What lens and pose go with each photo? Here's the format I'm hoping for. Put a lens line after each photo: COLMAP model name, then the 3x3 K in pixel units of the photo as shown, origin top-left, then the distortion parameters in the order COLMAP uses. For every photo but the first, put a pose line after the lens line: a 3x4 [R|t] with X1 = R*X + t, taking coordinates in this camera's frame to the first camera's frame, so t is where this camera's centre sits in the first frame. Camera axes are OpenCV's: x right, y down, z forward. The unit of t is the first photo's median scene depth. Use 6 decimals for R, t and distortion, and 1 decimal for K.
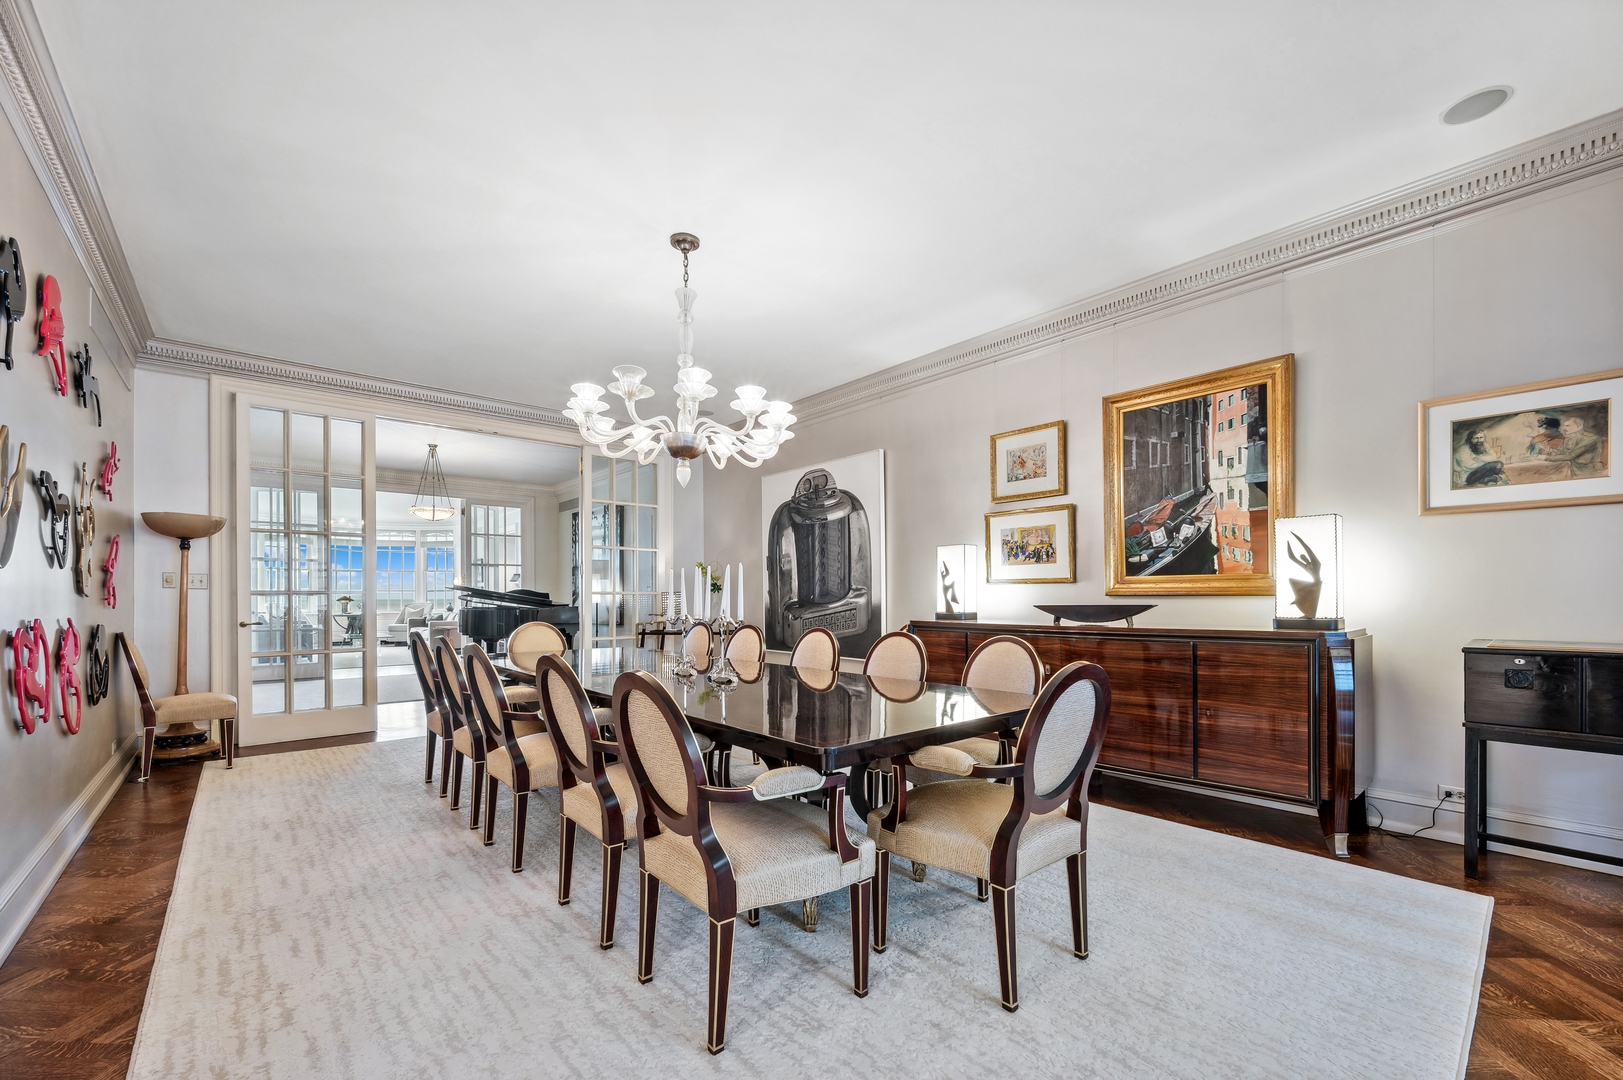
lens RADIAL K [[647.1, 0, 811.2], [0, 647.1, 568.1], [0, 0, 1]] dist [0.000847, 0.000071]
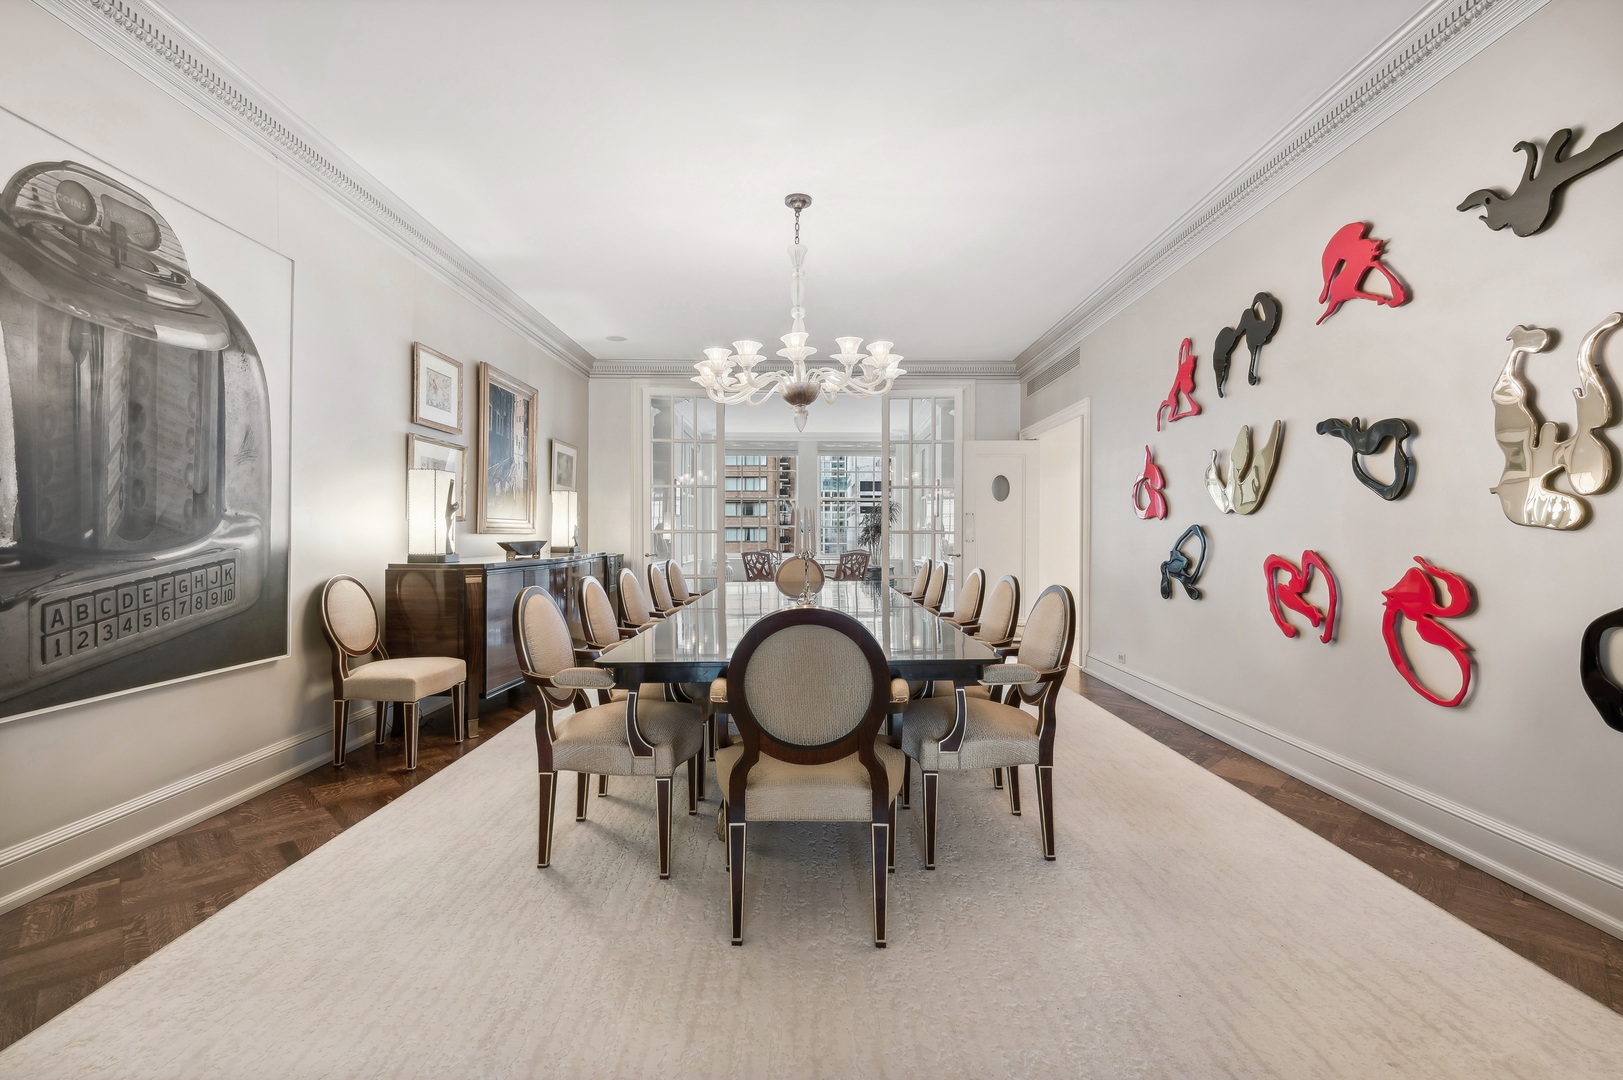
lens RADIAL K [[702.9, 0, 813.9], [0, 702.9, 535.8], [0, 0, 1]] dist [0.002199, 0.000441]
pose [[-0.766548, 0.003010, 0.642180, -0.584455], [-0.020508, 0.999364, -0.029163, 0.052553], [-0.641859, -0.035525, -0.765999, 1.125540]]
